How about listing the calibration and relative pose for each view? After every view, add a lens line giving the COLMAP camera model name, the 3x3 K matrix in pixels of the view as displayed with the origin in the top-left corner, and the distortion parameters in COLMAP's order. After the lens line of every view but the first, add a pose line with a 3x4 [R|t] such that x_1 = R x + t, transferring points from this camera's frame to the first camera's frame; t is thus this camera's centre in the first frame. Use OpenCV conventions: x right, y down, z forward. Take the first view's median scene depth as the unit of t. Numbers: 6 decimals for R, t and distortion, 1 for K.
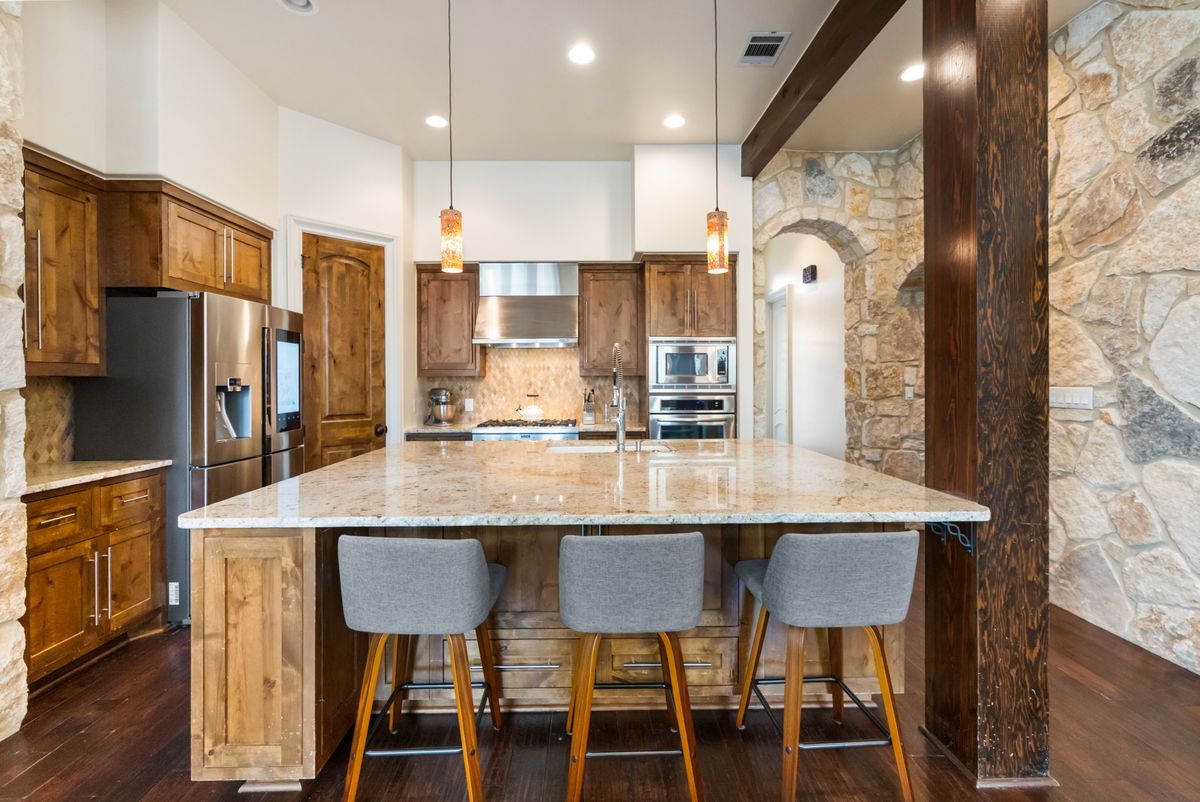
lens RADIAL K [[490.3, 0, 602.0], [0, 490.3, 390.0], [0, 0, 1]] dist [0.002536, -0.000127]
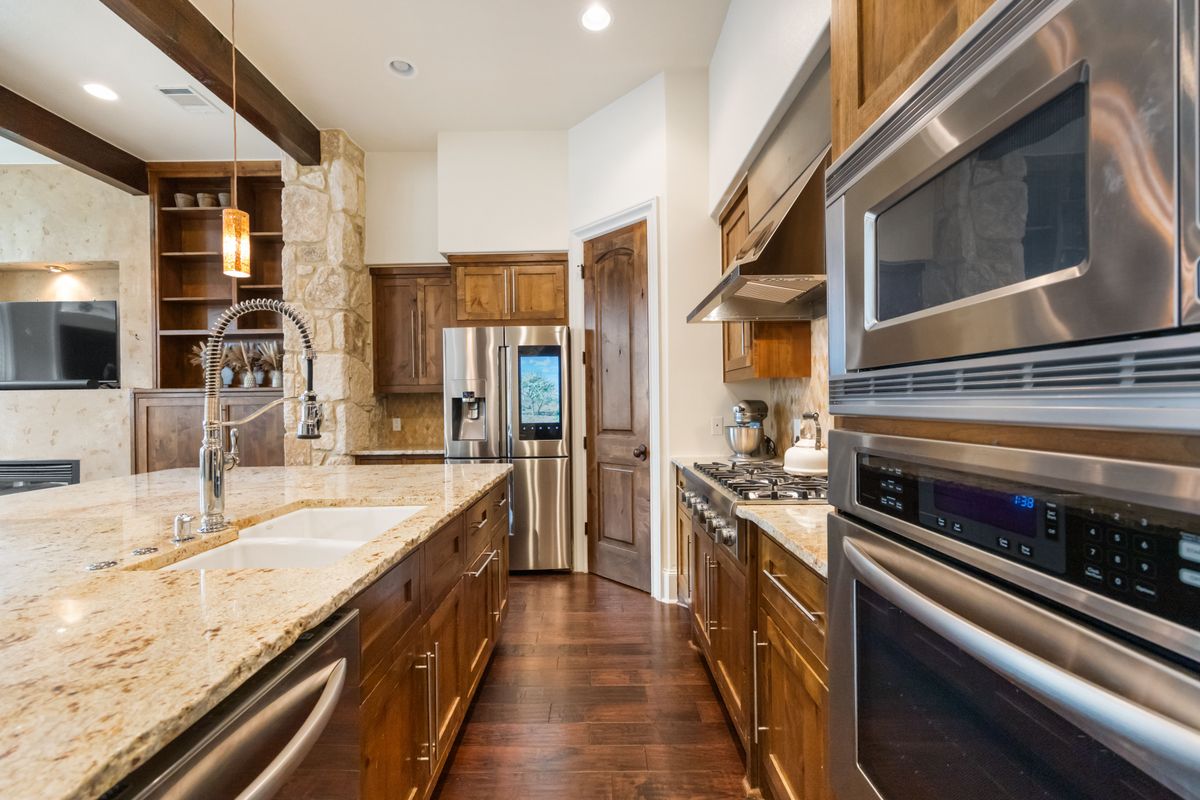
lens RADIAL K [[490.3, 0, 594.2], [0, 490.3, 404.2], [0, 0, 1]] dist [0.002536, -0.000127]
pose [[-0.029572, 0.003742, -0.999556, 0.496294], [-0.006662, 0.999970, 0.003940, 0.001445], [0.999540, 0.006776, -0.029546, 1.379581]]
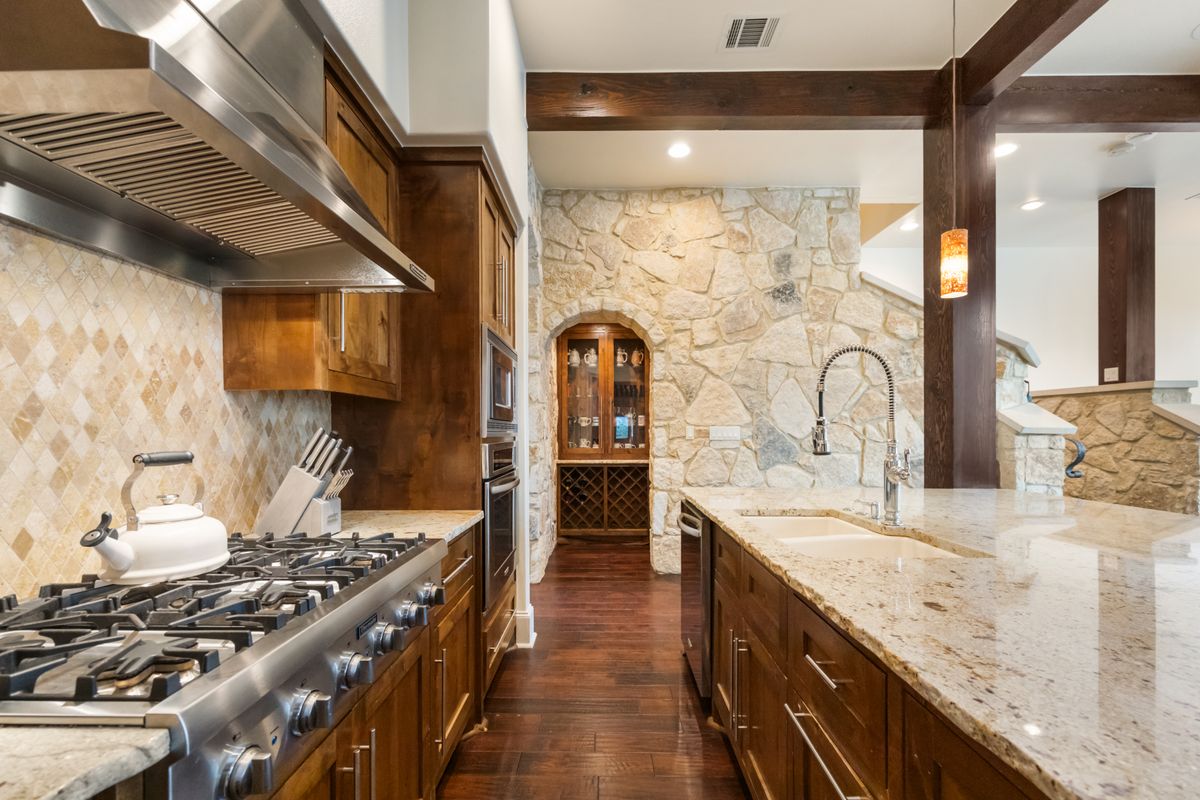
lens RADIAL K [[490.3, 0, 597.0], [0, 490.3, 430.8], [0, 0, 1]] dist [0.002536, -0.000127]
pose [[0.050997, 0.001196, 0.998698, -0.593219], [0.019333, 0.999811, -0.002185, 0.003707], [-0.998512, 0.019419, 0.050964, 1.335195]]
